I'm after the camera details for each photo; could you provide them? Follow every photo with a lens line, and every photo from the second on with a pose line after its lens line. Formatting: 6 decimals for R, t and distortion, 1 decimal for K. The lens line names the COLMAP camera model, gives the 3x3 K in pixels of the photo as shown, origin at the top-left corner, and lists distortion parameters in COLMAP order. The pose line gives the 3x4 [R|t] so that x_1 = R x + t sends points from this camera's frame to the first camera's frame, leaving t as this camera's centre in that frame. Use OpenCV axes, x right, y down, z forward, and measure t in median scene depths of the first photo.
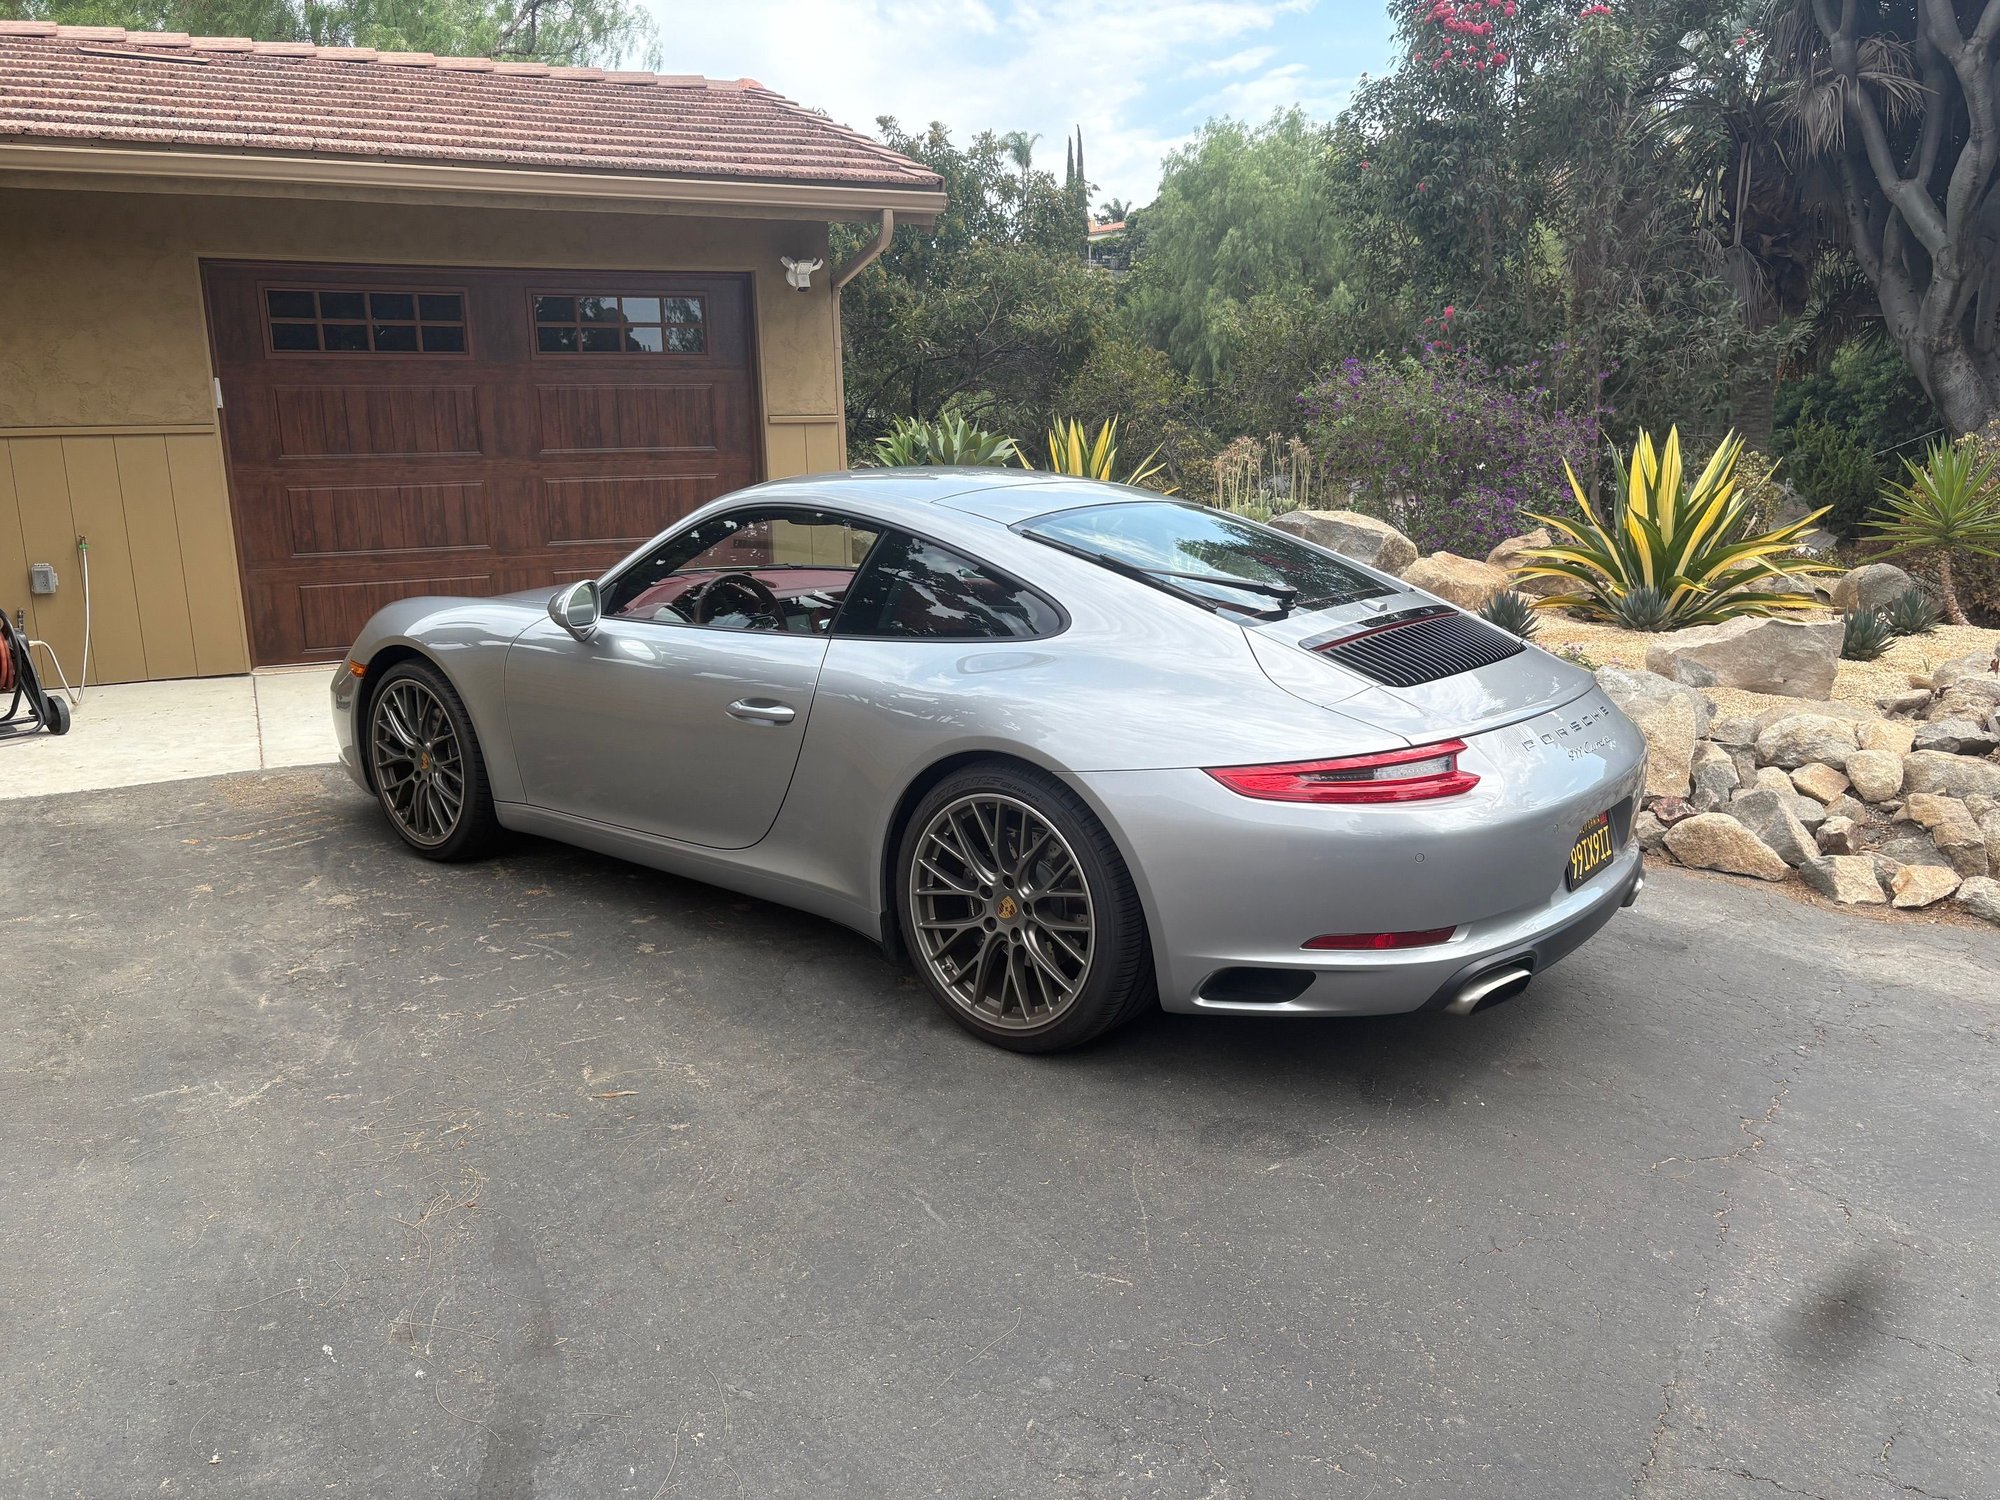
lens RADIAL K [[1524.1, 0, 1012.1], [0, 1524.1, 740.8], [0, 0, 1]] dist [0.039782, -0.034123]
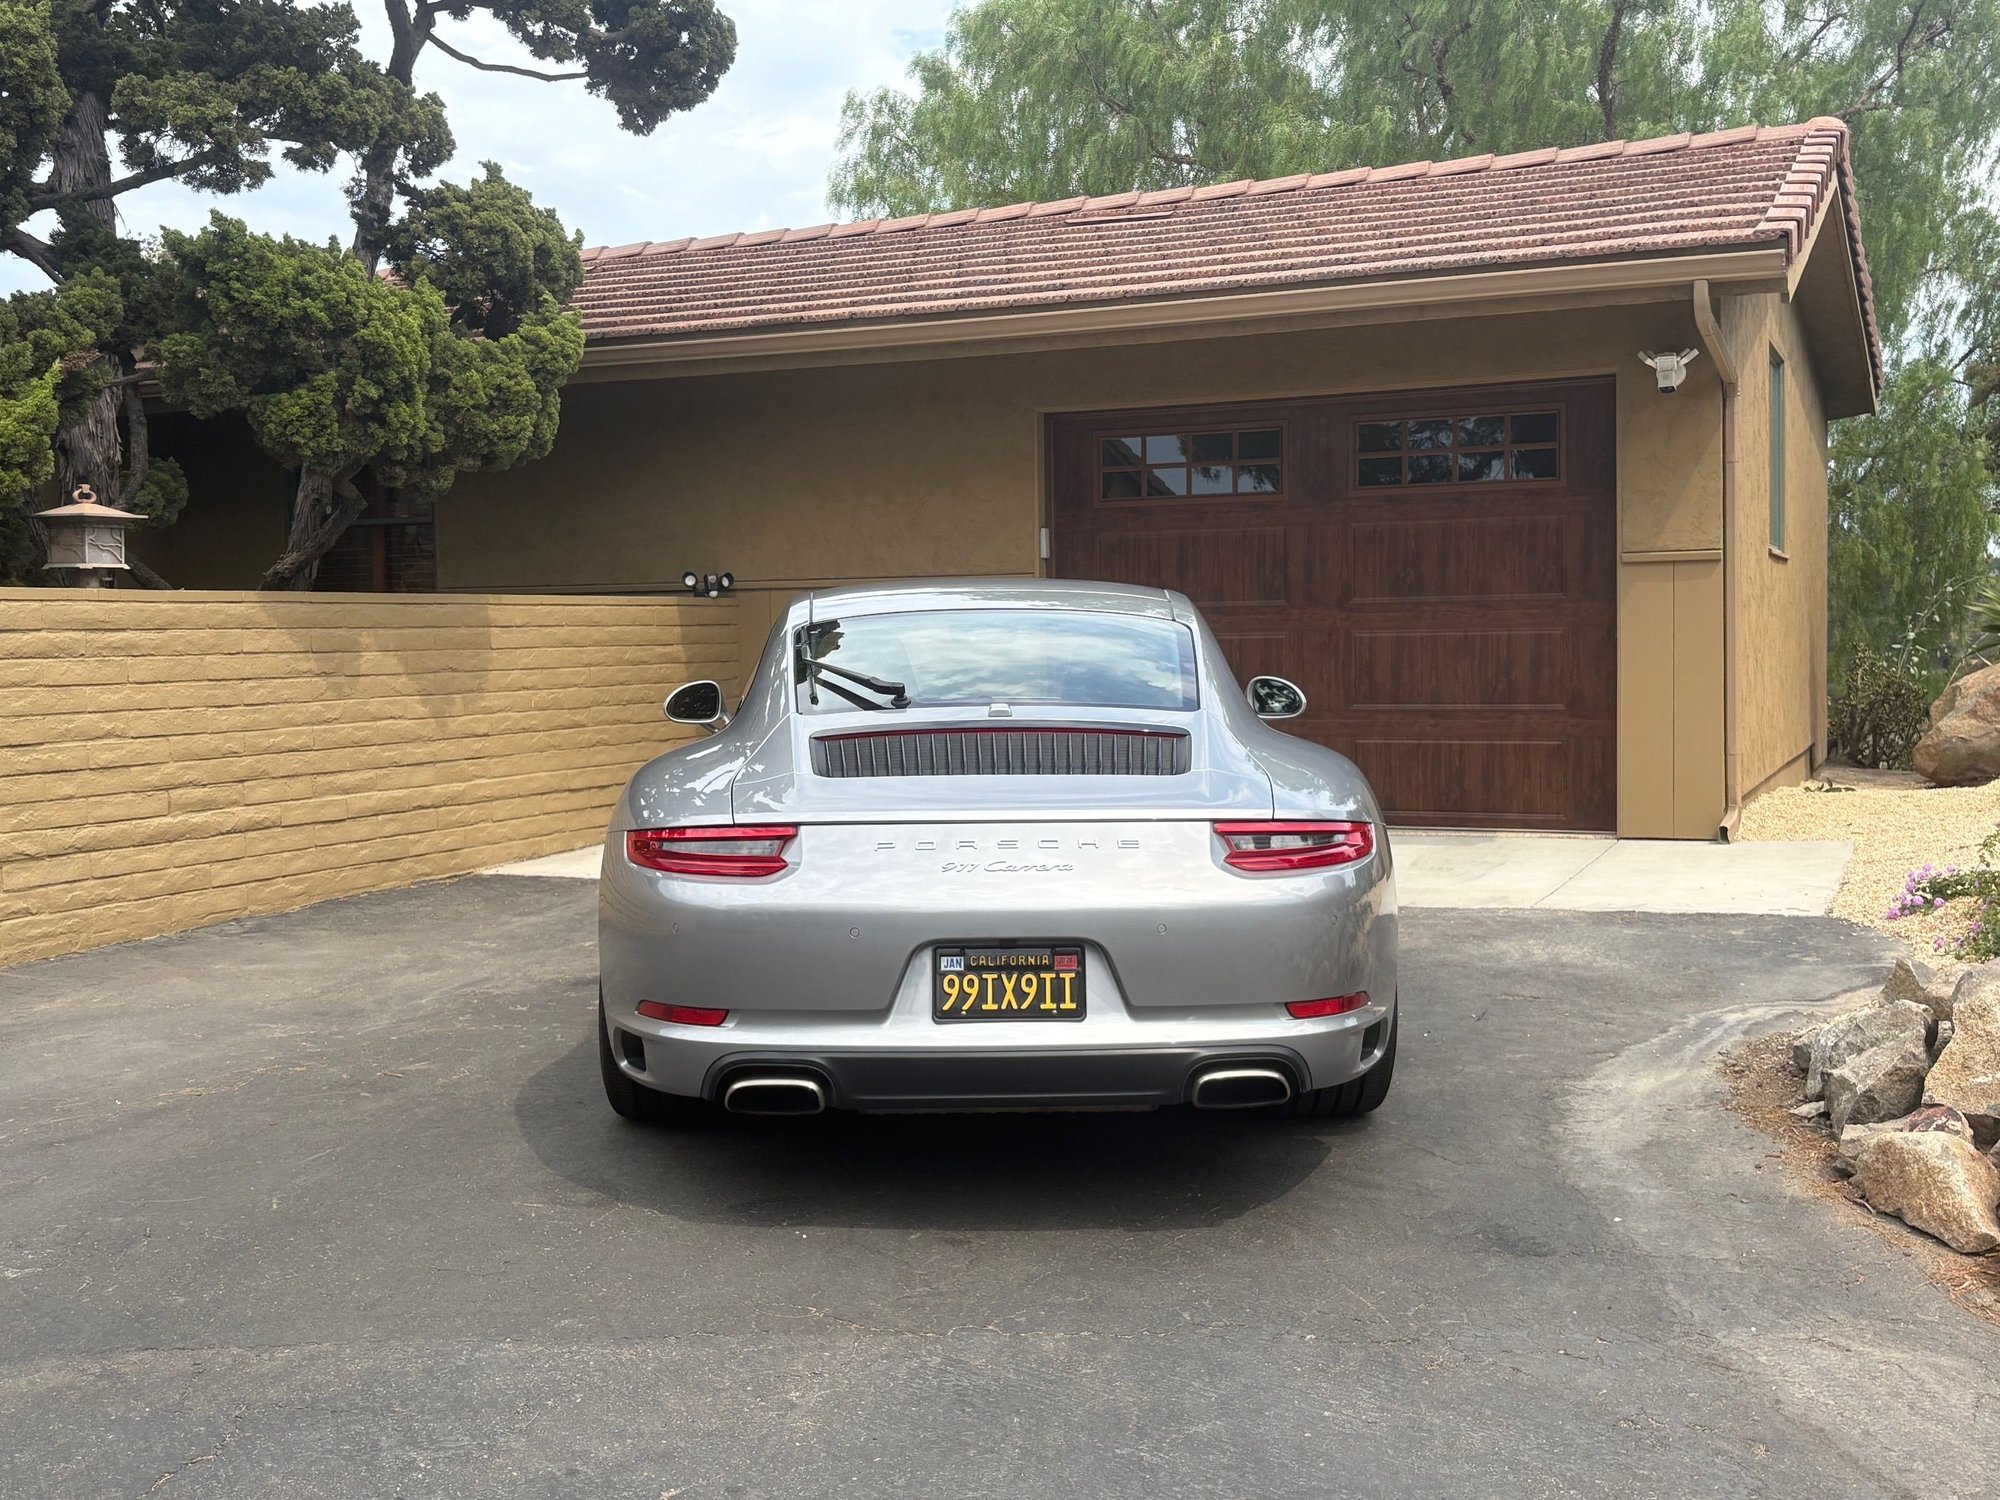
lens RADIAL K [[2196.1, 0, 1013.2], [0, 2196.1, 726.6], [0, 0, 1]] dist [0.150554, -0.429257]
pose [[0.646001, 0.039733, -0.762302, 0.563340], [-0.155090, 0.984647, -0.080107, 0.010399], [0.747415, 0.169974, 0.642245, 0.082980]]
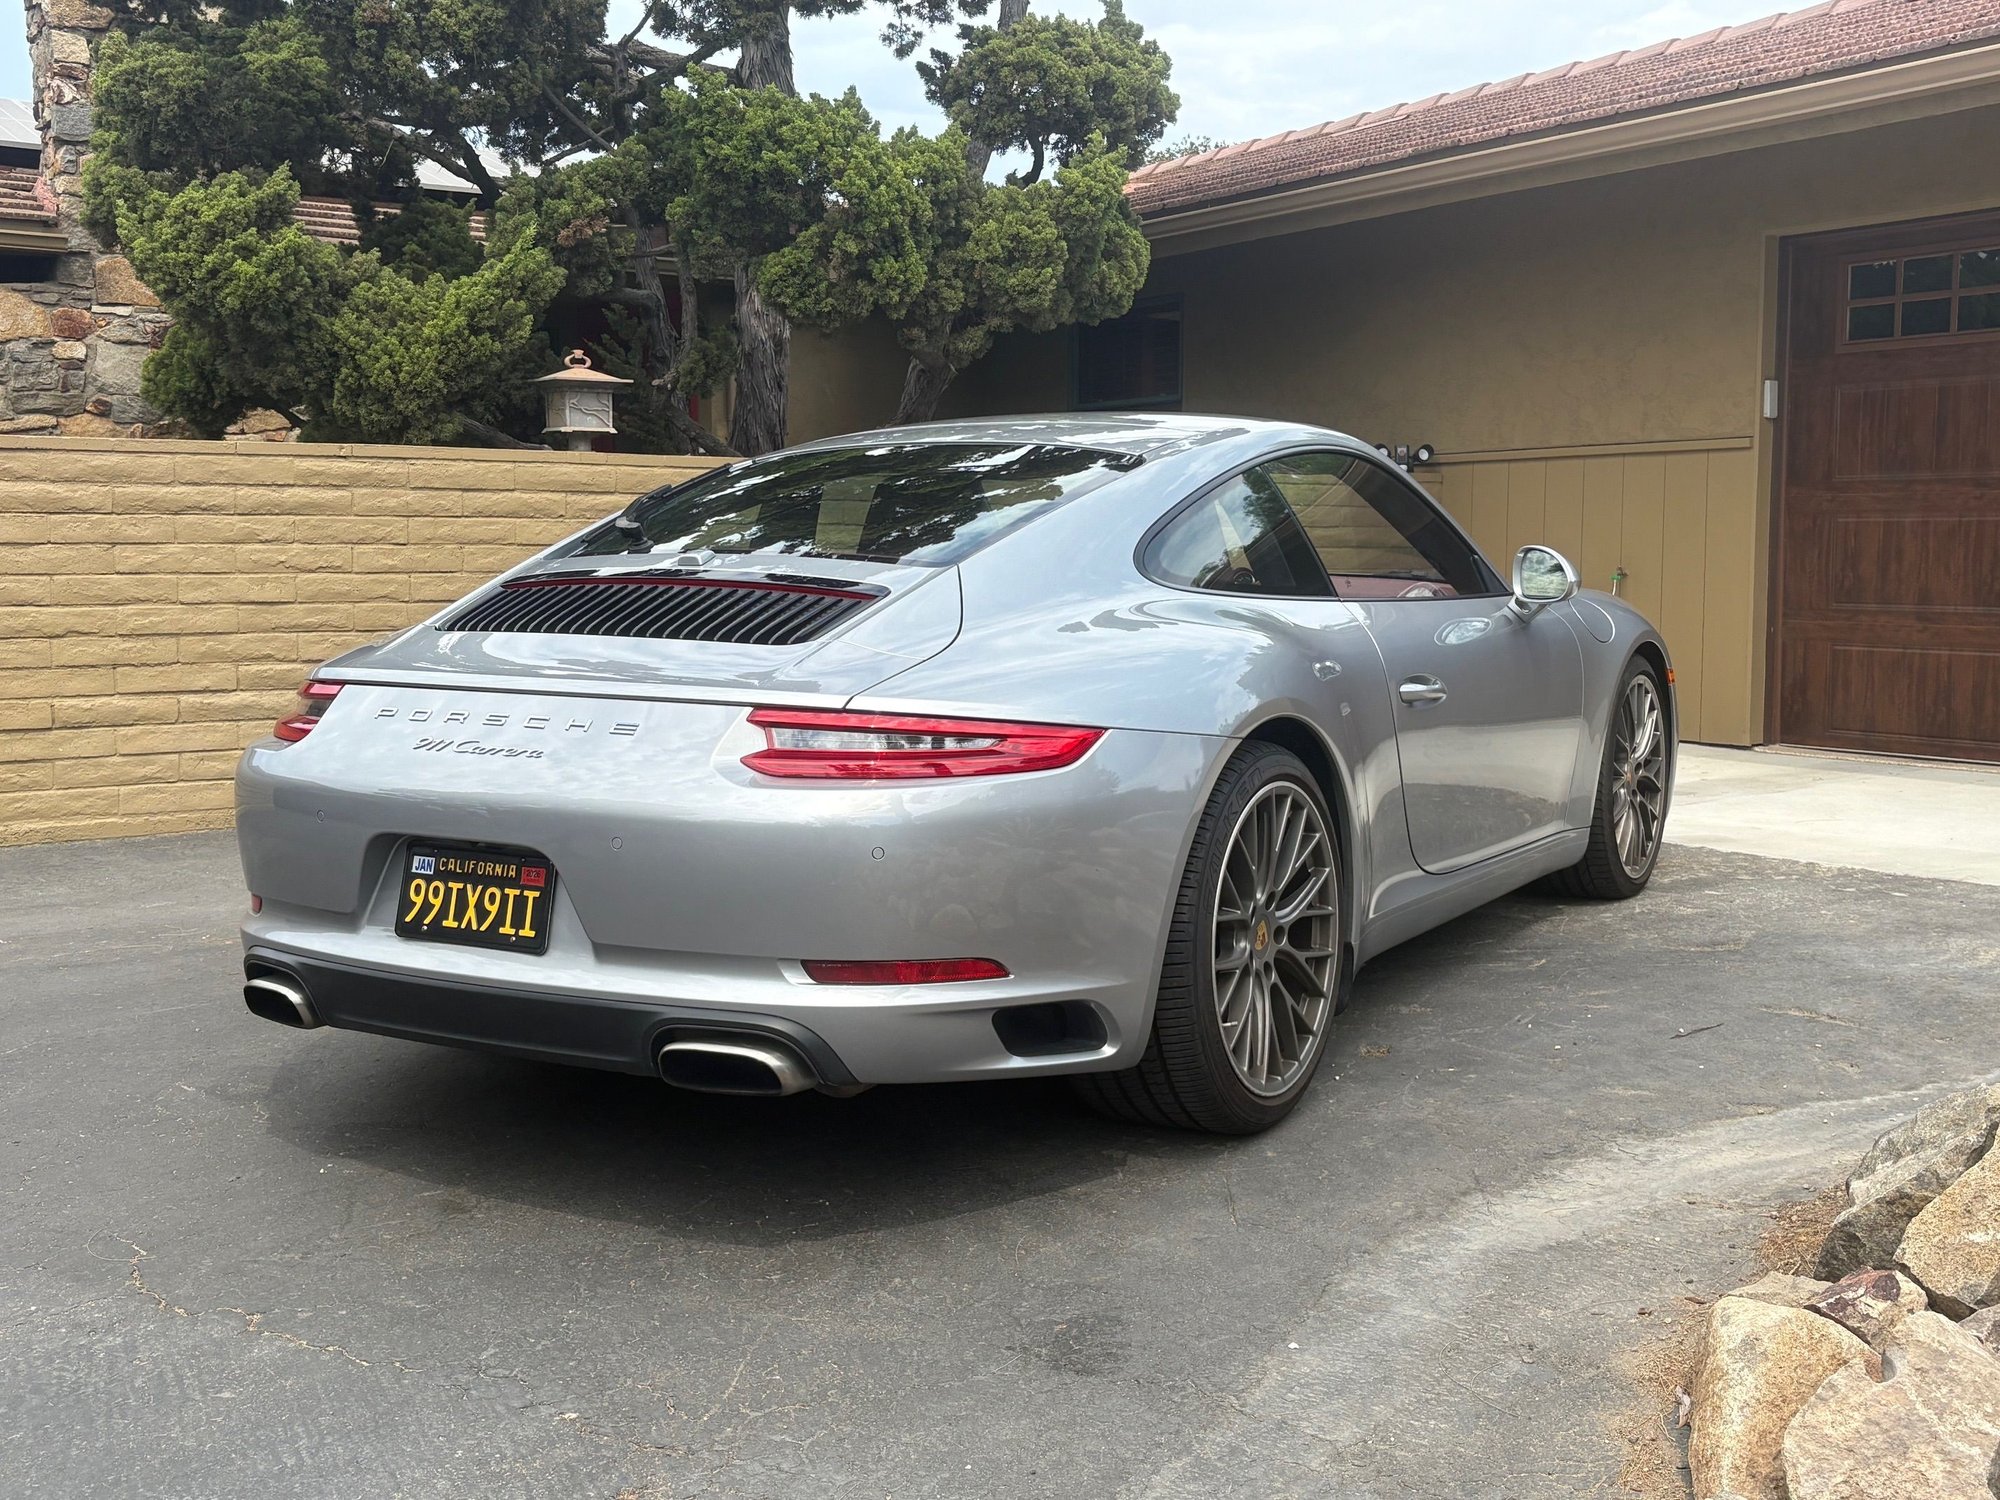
lens RADIAL K [[2175.2, 0, 1037.5], [0, 2175.2, 756.7], [0, 0, 1]] dist [0.194067, -0.604443]
pose [[0.154651, 0.110165, -0.981808, 0.580978], [-0.208924, 0.974936, 0.076485, -0.050672], [0.965626, 0.193295, 0.173791, 0.459211]]
